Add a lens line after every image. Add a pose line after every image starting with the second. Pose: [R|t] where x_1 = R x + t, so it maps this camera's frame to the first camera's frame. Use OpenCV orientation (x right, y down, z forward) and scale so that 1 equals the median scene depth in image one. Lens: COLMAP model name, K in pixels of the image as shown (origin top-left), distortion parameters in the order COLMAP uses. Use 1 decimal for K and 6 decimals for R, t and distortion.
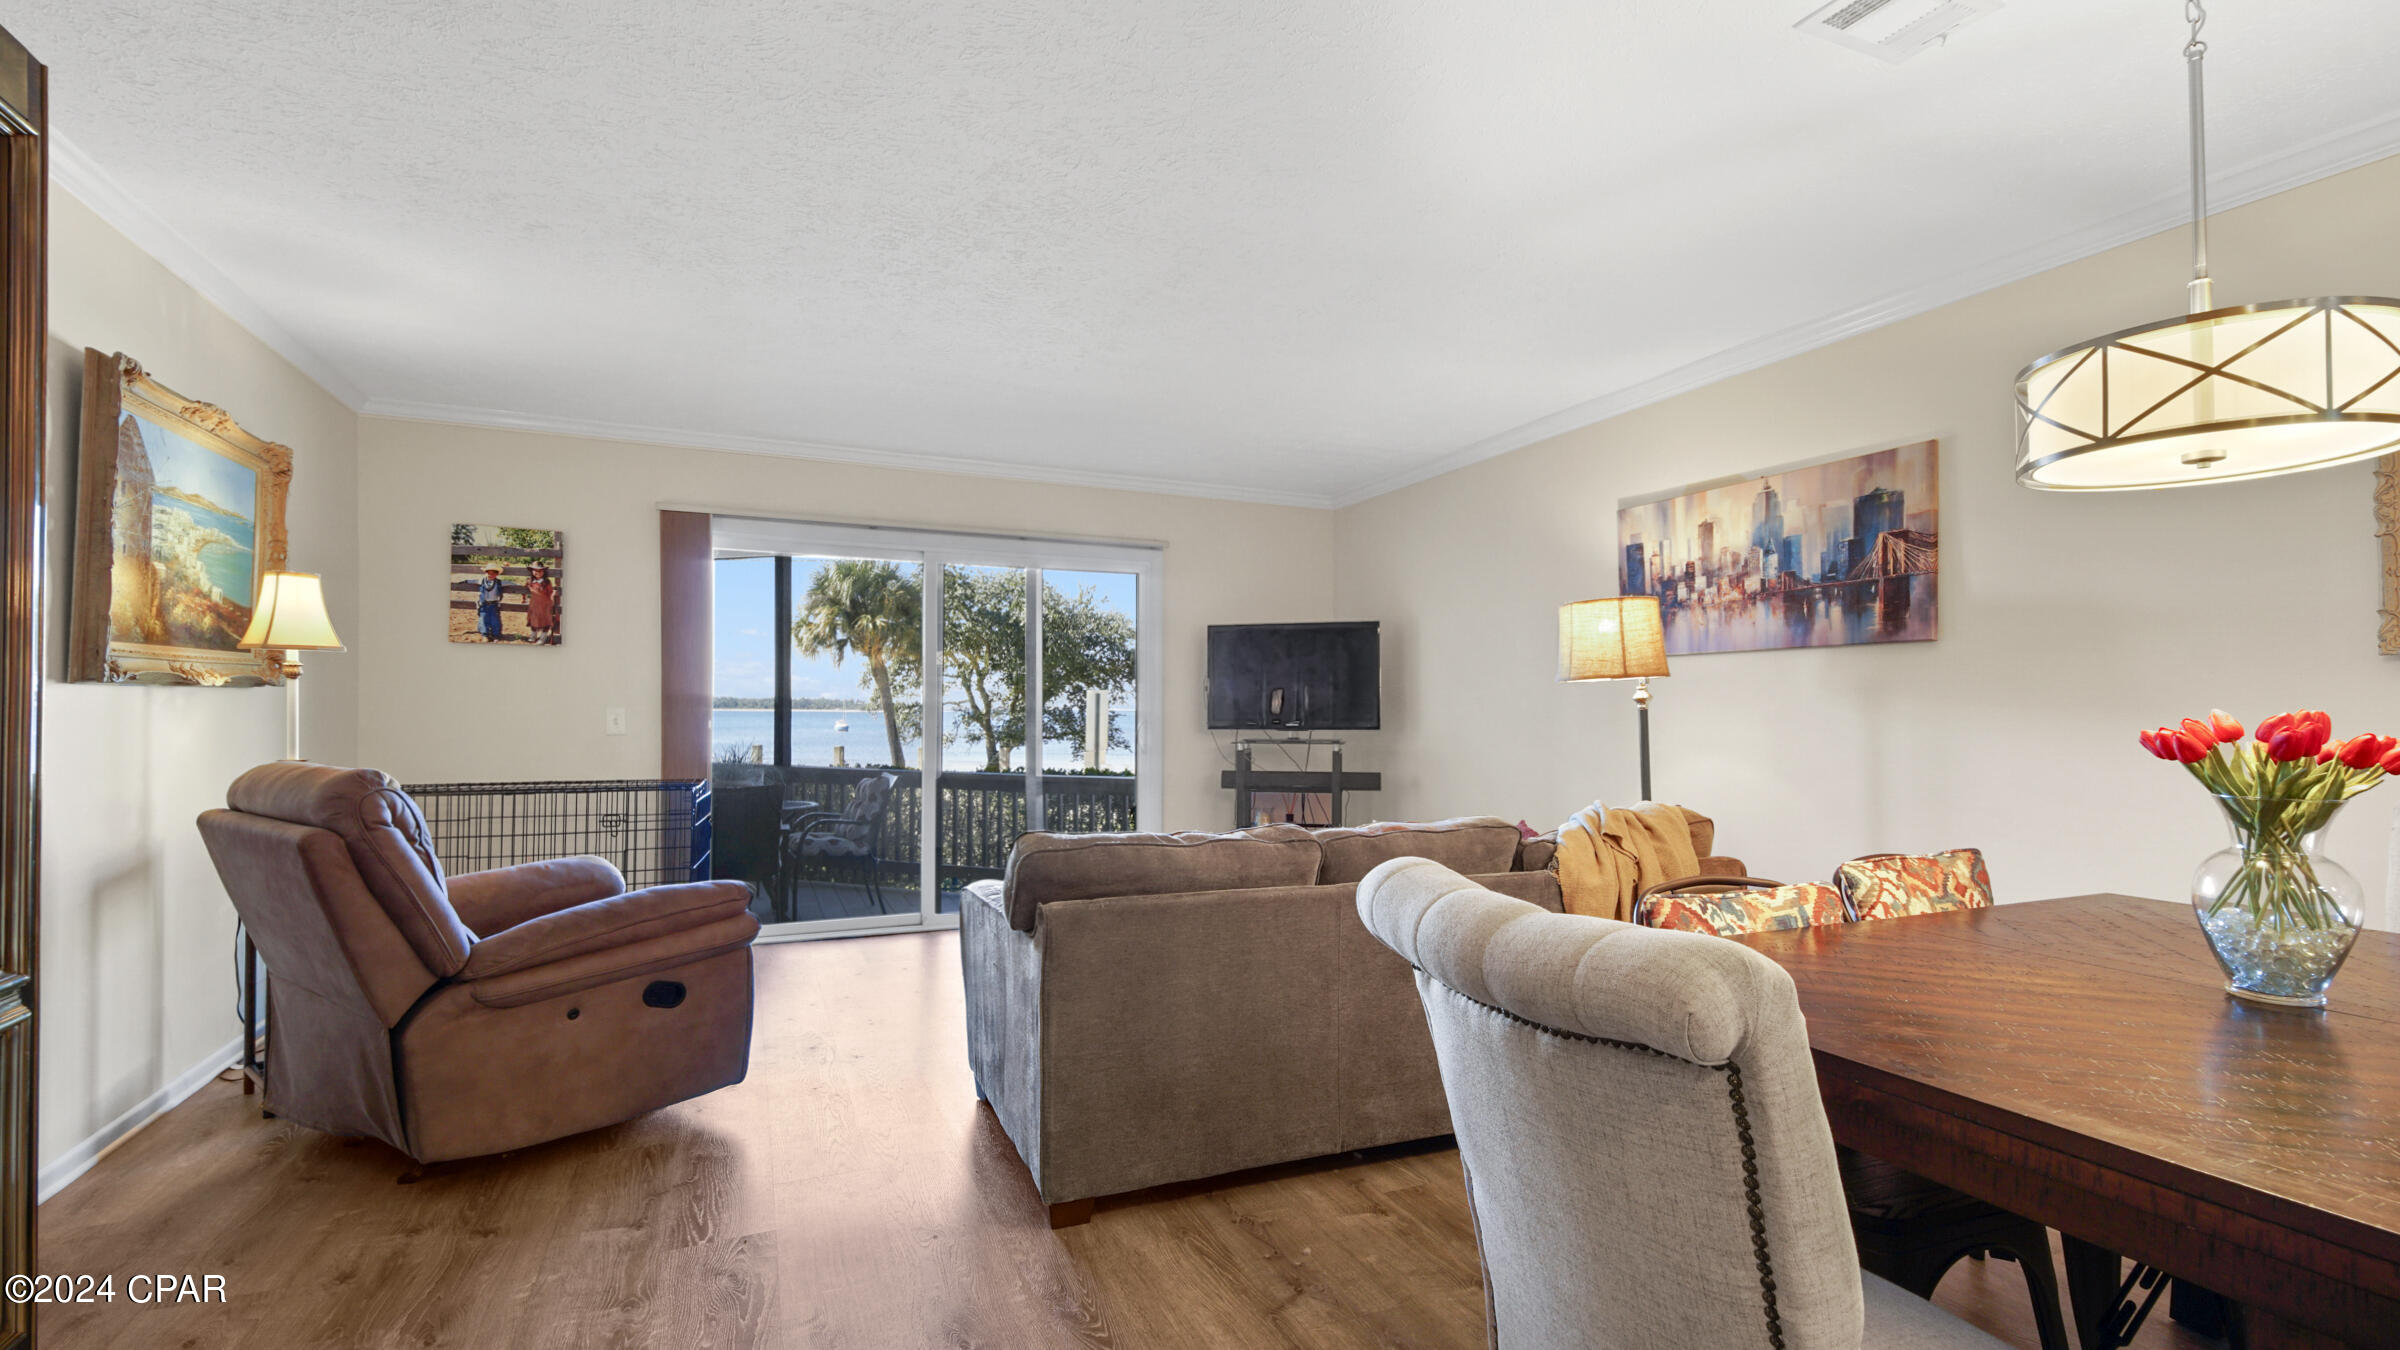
lens RADIAL K [[1035.8, 0, 1200.0], [0, 1035.8, 675.0], [0, 0, 1]] dist [0.009443, -0.000002]
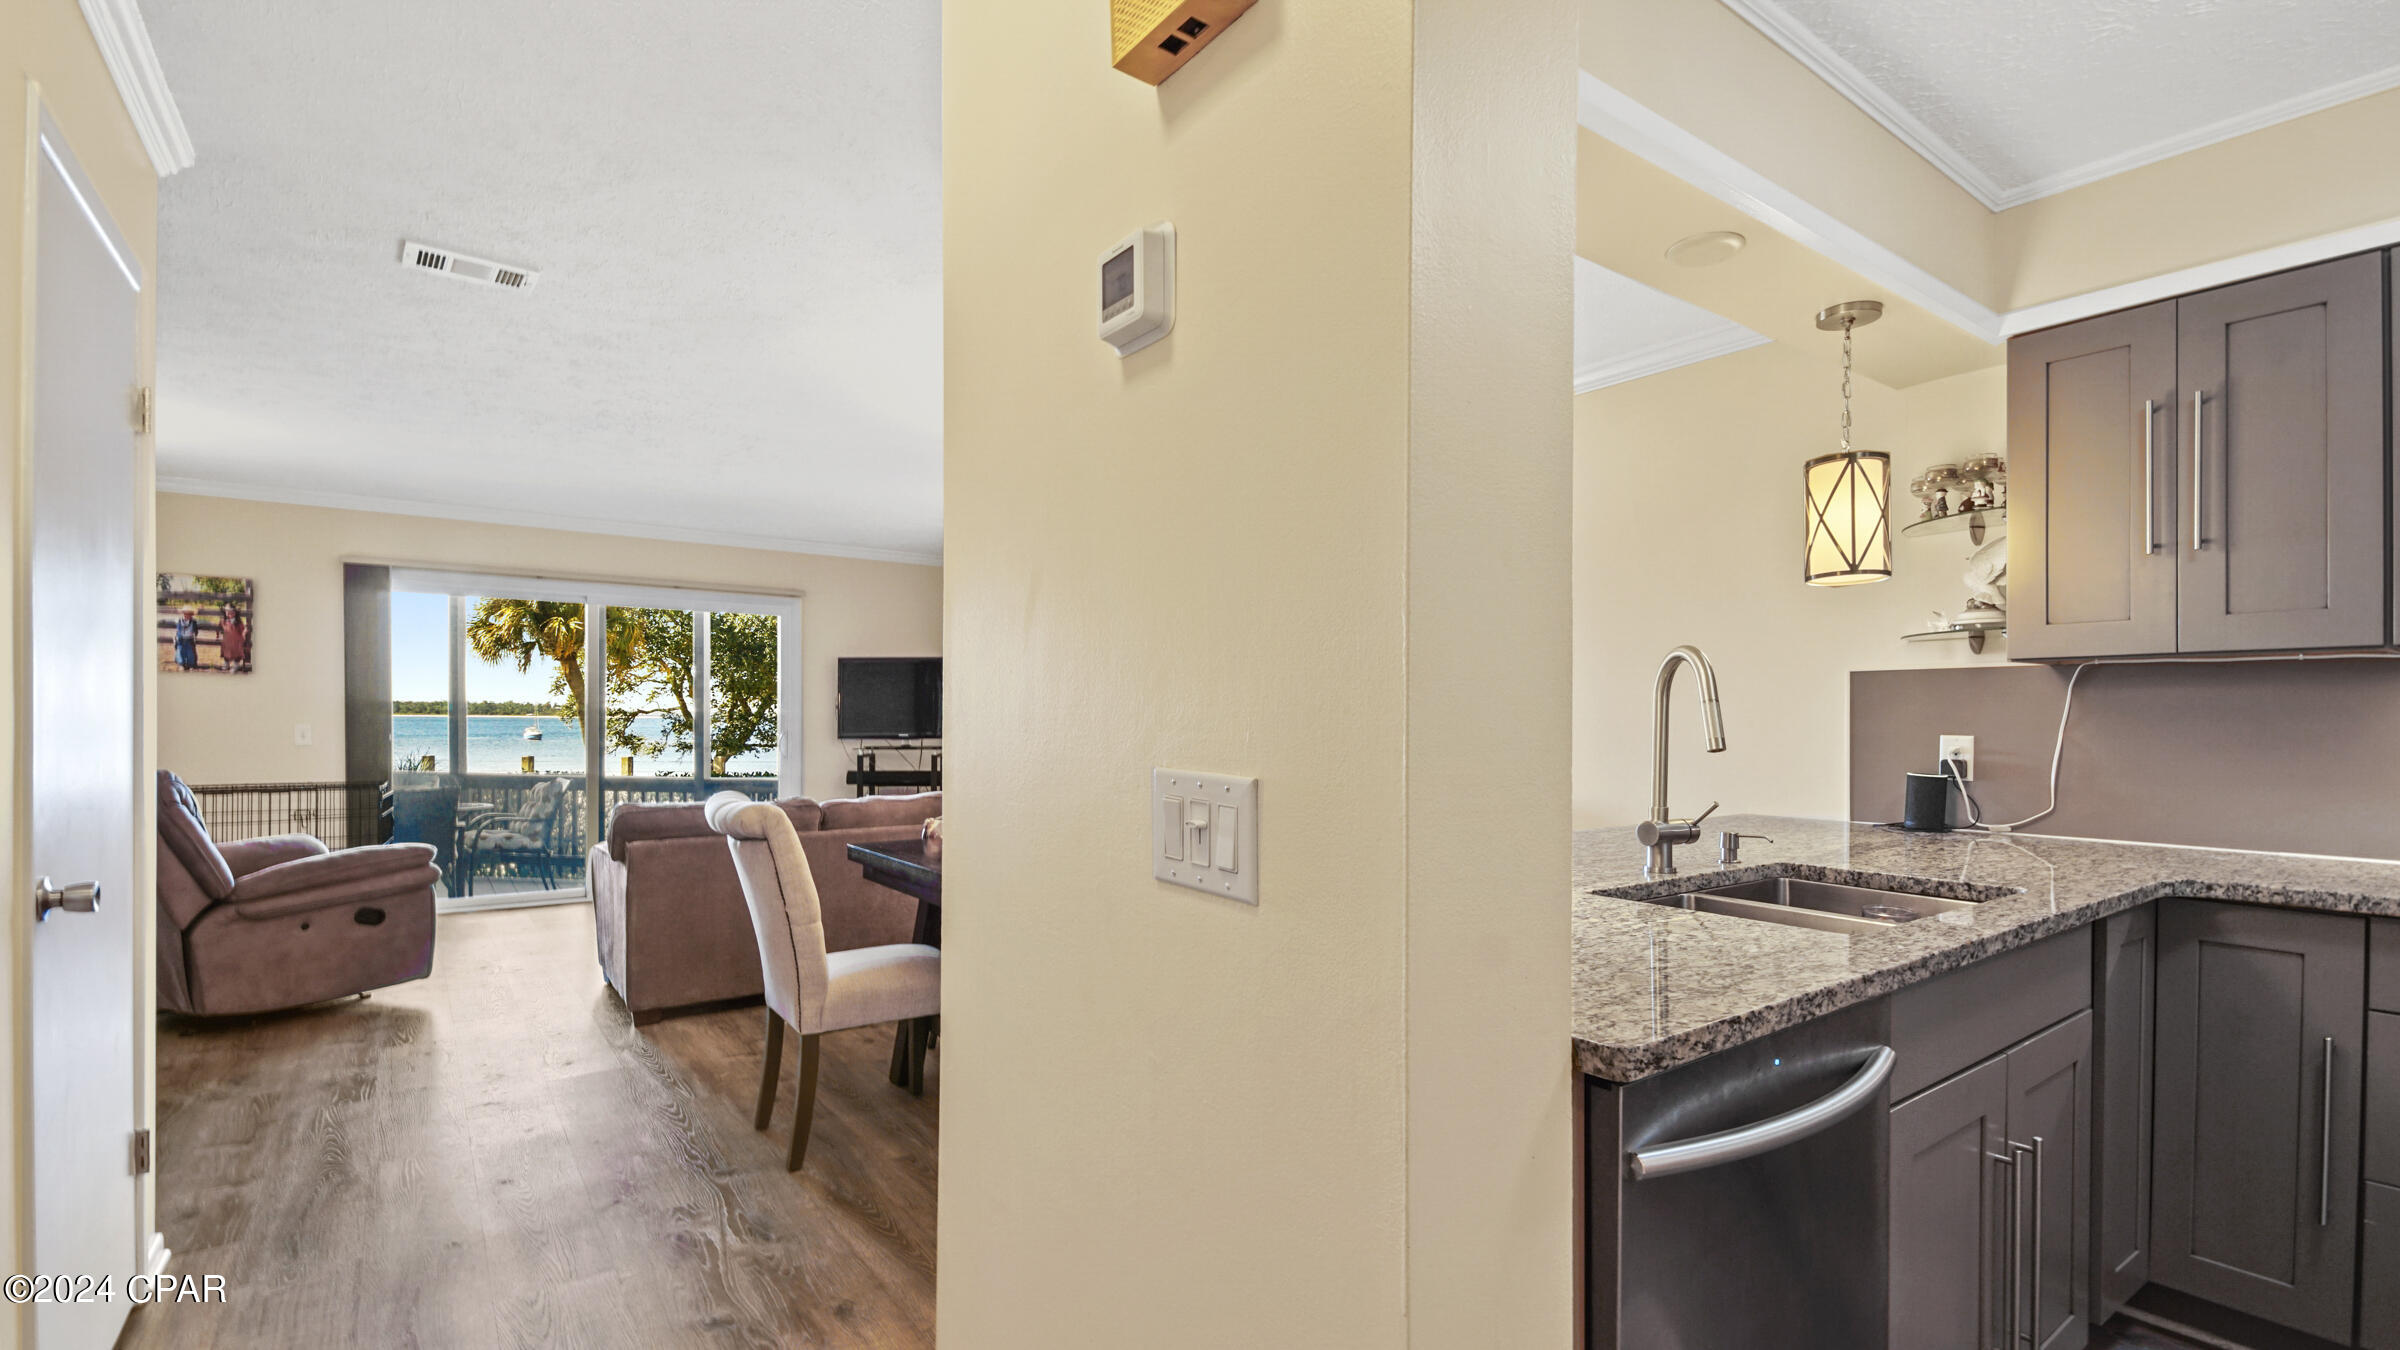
lens RADIAL K [[1062.4, 0, 1187.7], [0, 1062.4, 695.7], [0, 0, 1]] dist [0.026291, -0.015326]
pose [[0.976995, 0.002698, 0.213245, 0.190832], [-0.005964, 0.999875, 0.014672, -0.027733], [-0.213178, -0.015606, 0.976889, -0.470427]]
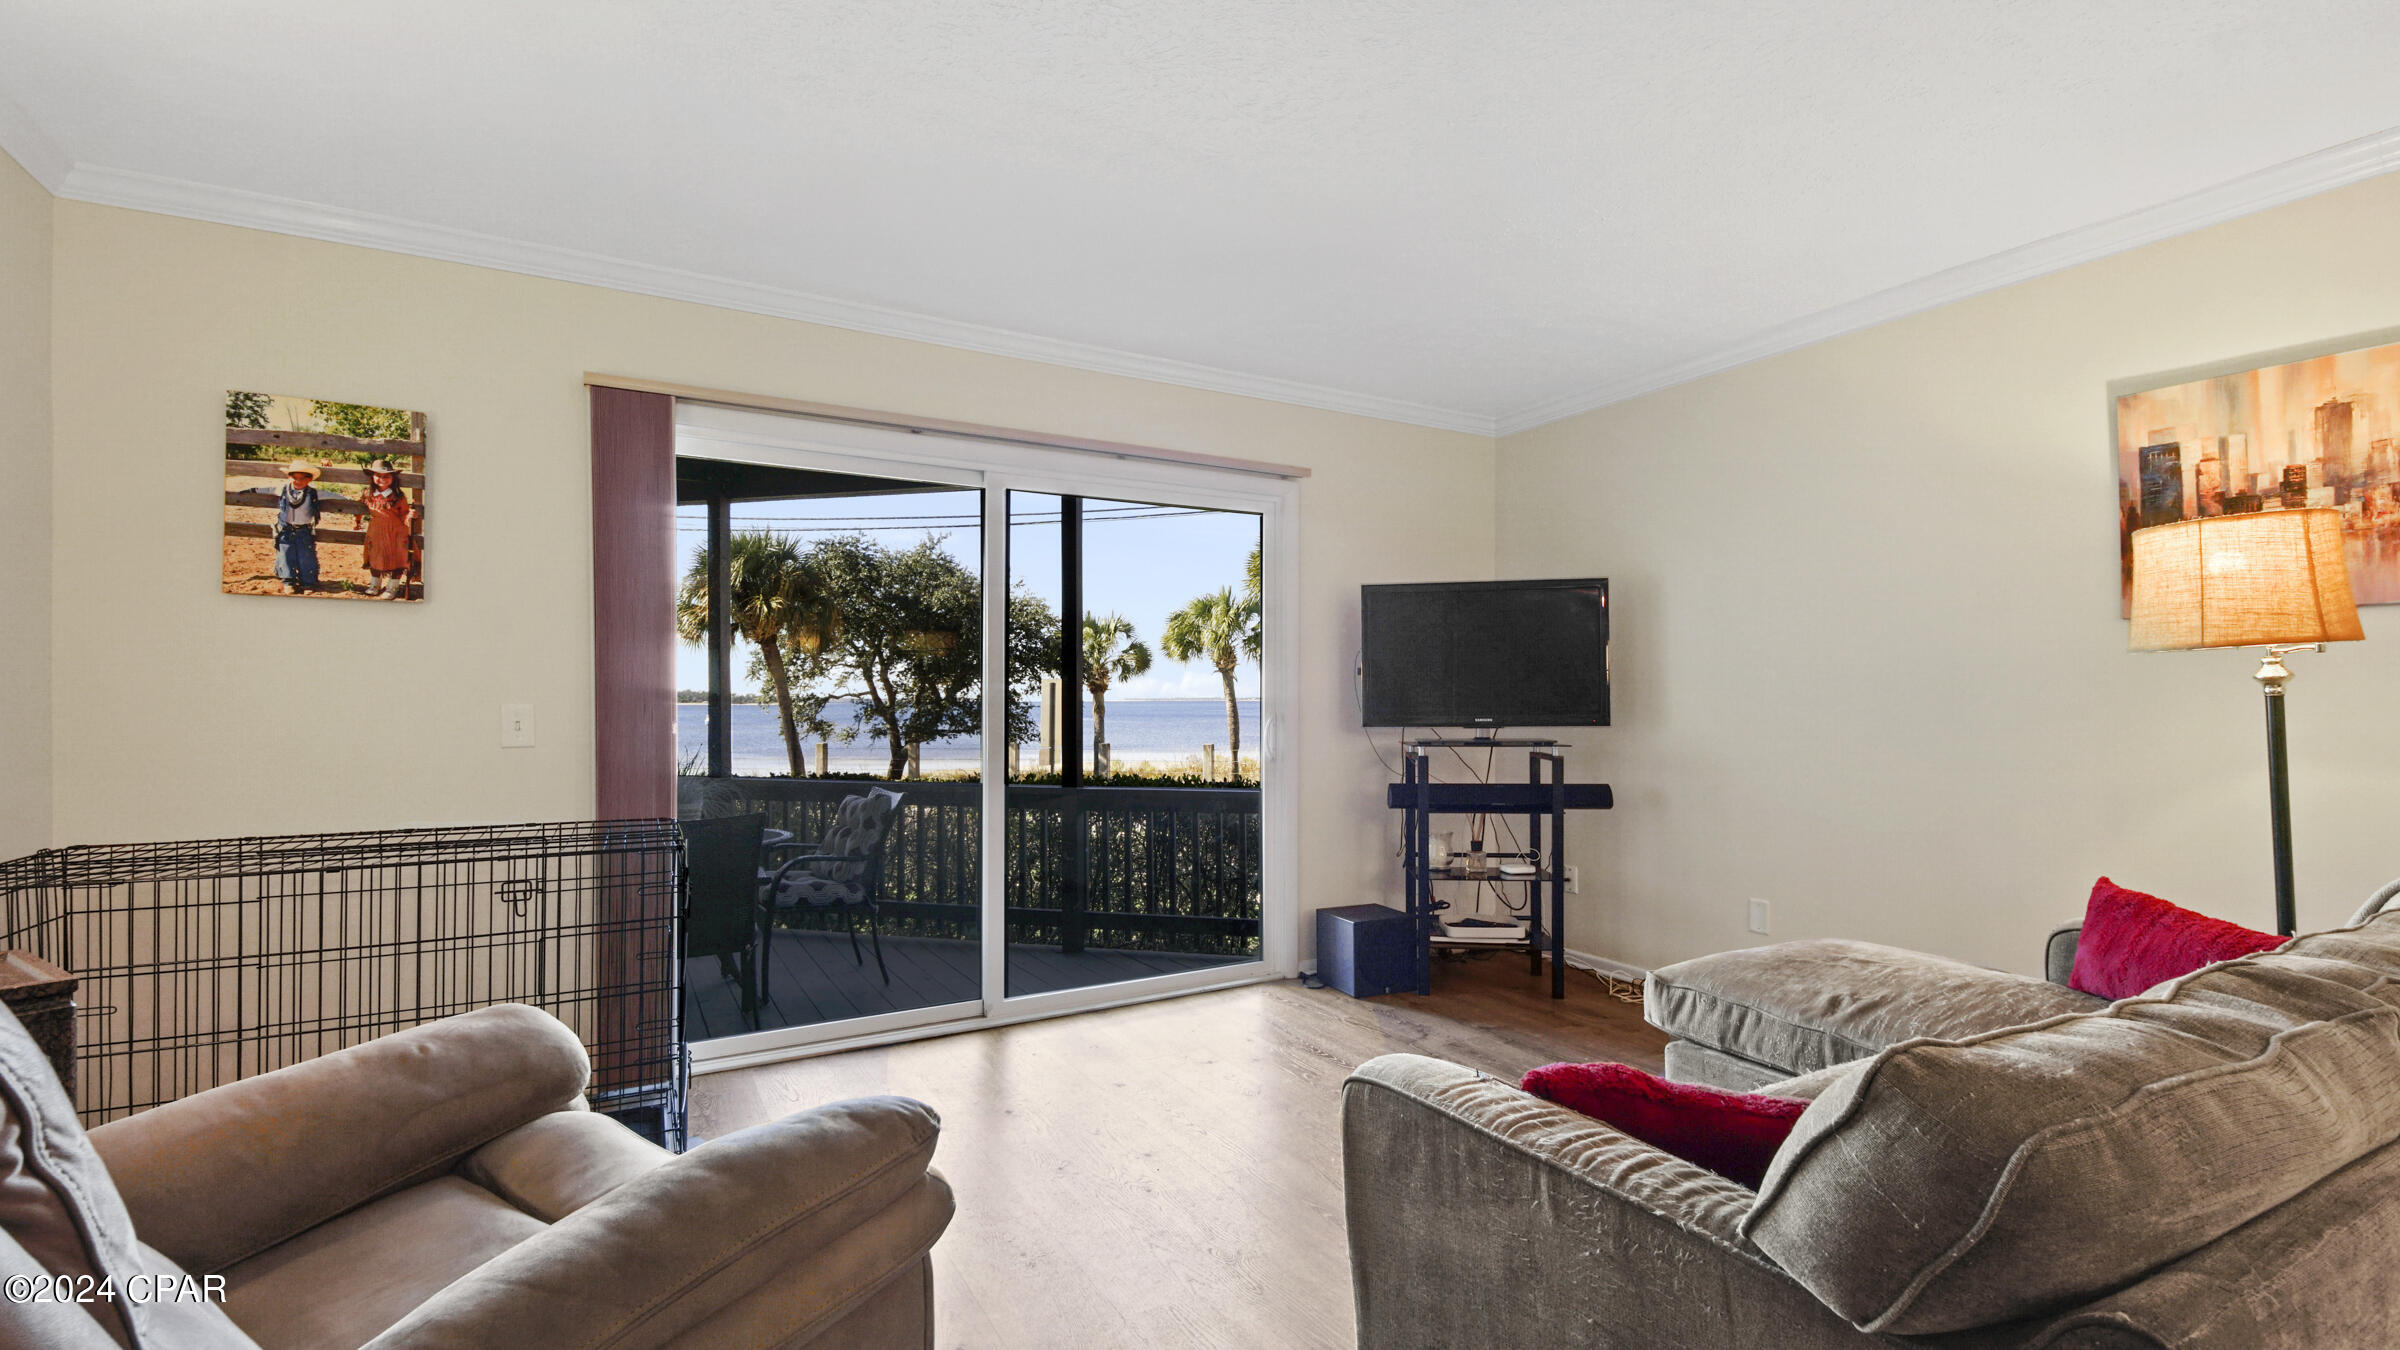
lens RADIAL K [[1043.4, 0, 1191.1], [0, 1043.4, 667.1], [0, 0, 1]] dist [0.040239, -0.027112]
pose [[0.995310, -0.003889, 0.096662, -0.232978], [0.003706, 0.999991, 0.002068, 0.010435], [-0.096670, -0.001700, 0.995315, 0.348697]]
